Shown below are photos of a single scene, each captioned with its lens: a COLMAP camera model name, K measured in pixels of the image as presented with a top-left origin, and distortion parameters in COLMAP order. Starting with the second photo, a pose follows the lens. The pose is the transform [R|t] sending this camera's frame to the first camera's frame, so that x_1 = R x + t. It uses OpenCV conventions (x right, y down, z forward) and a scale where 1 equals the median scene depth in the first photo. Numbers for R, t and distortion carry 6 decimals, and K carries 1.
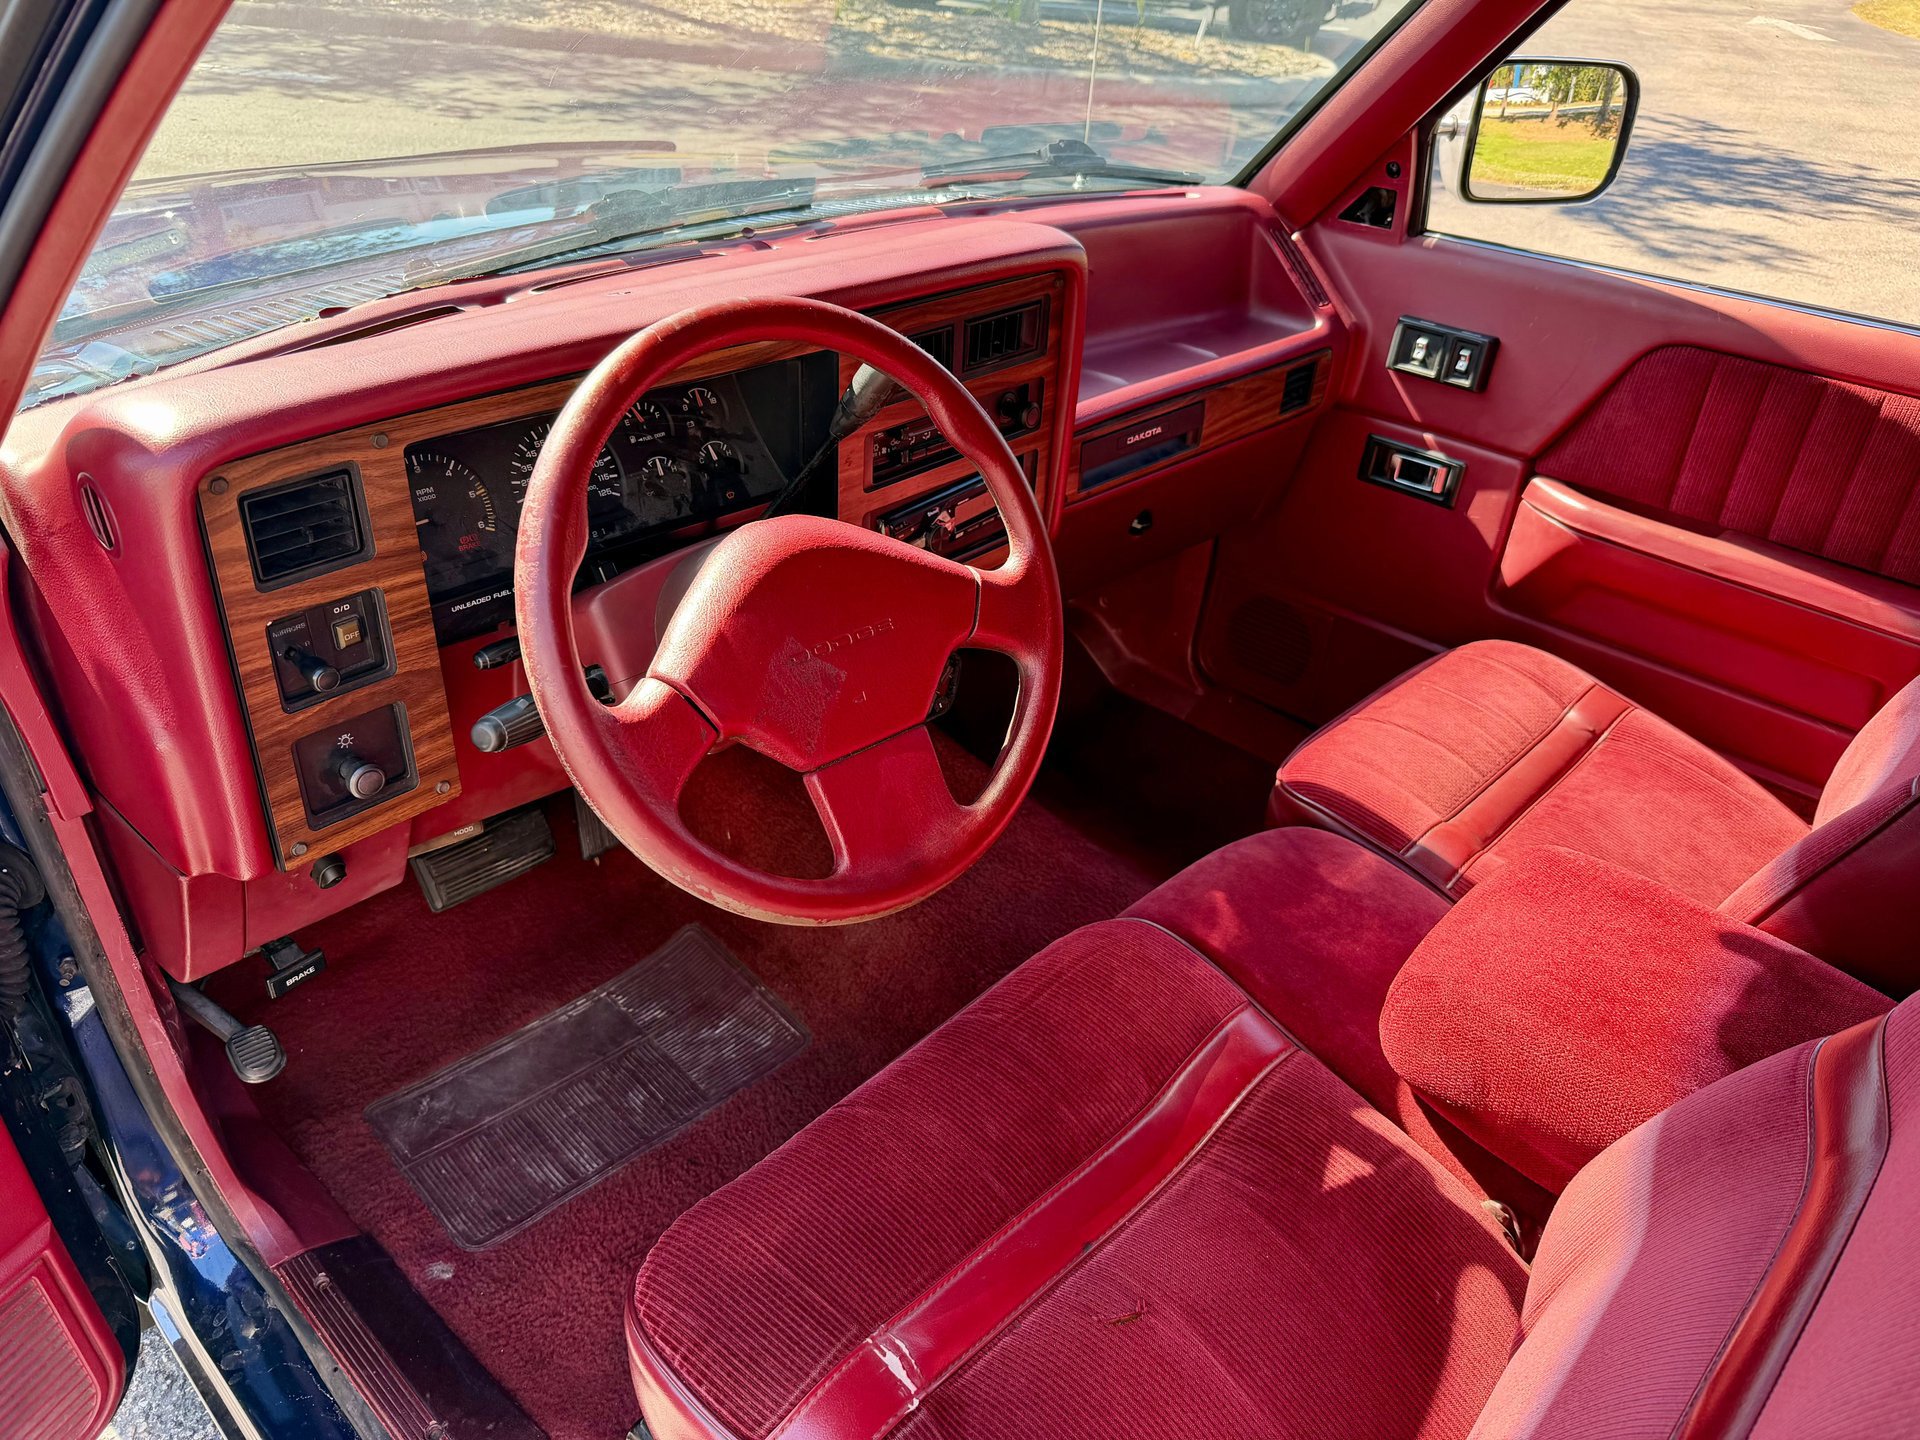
lens RADIAL K [[1410.1, 0, 960.0], [0, 1410.1, 720.0], [0, 0, 1]] dist [0.001175, 0.000542]
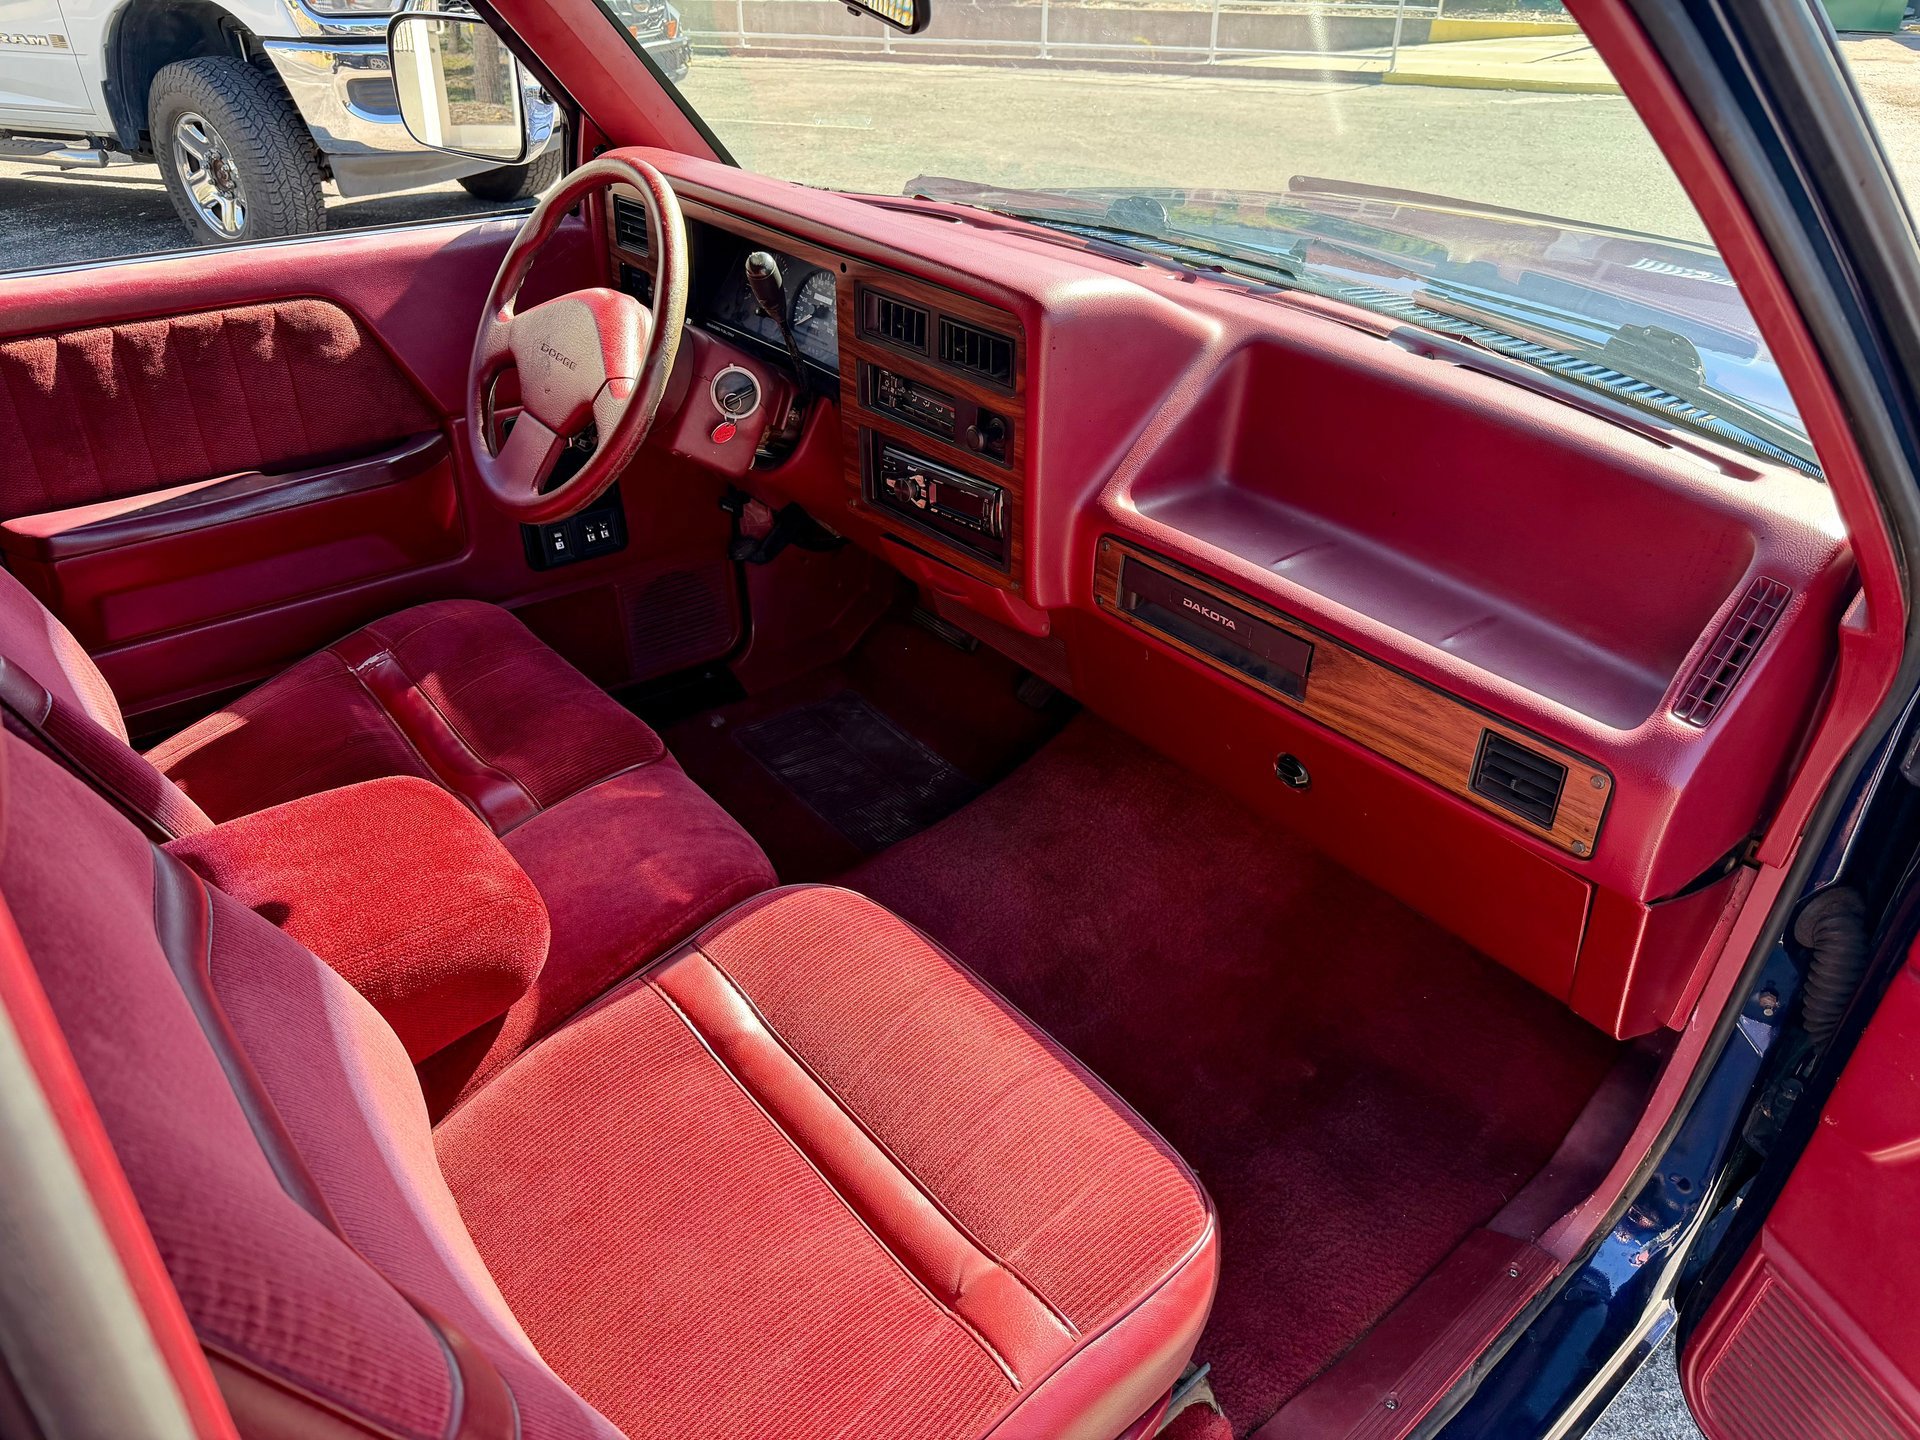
lens RADIAL K [[1304.0, 0, 960.0], [0, 1304.0, 720.0], [0, 0, 1]] dist [-0.000669, -0.023154]
pose [[-0.101911, 0.496422, -0.862078, 0.818273], [-0.545468, 0.696815, 0.465739, -0.428422], [0.831913, 0.517701, 0.199769, 0.759918]]
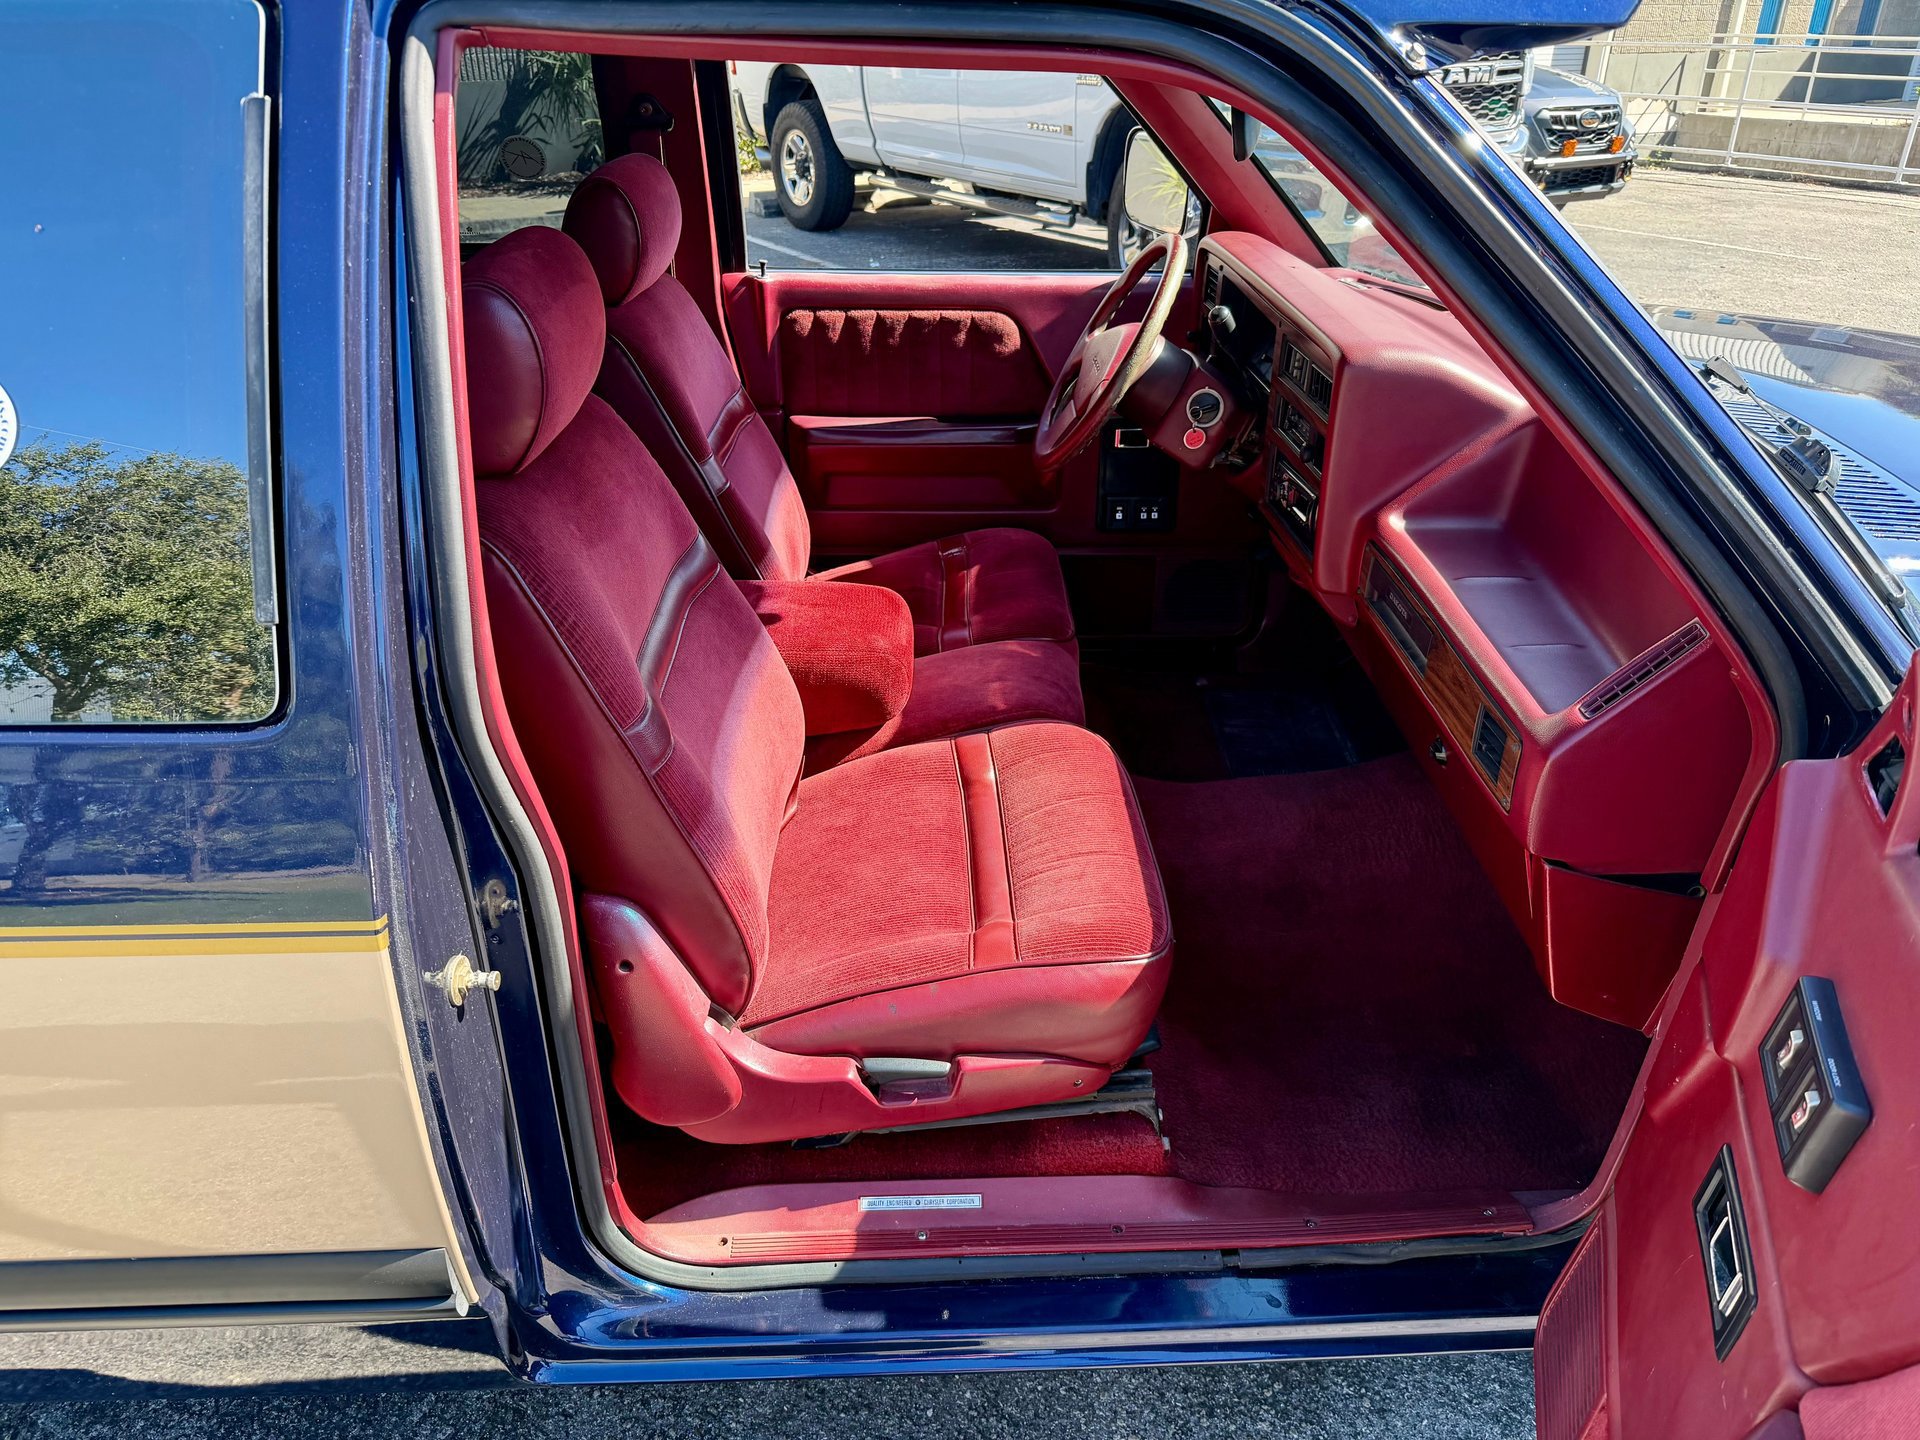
lens RADIAL K [[1304.0, 0, 960.0], [0, 1304.0, 720.0], [0, 0, 1]] dist [-0.000669, -0.023154]
pose [[-0.697395, 0.312984, -0.644733, 0.978583], [-0.400387, 0.575979, 0.712698, -0.678332], [0.594416, 0.755175, -0.276371, 1.094614]]
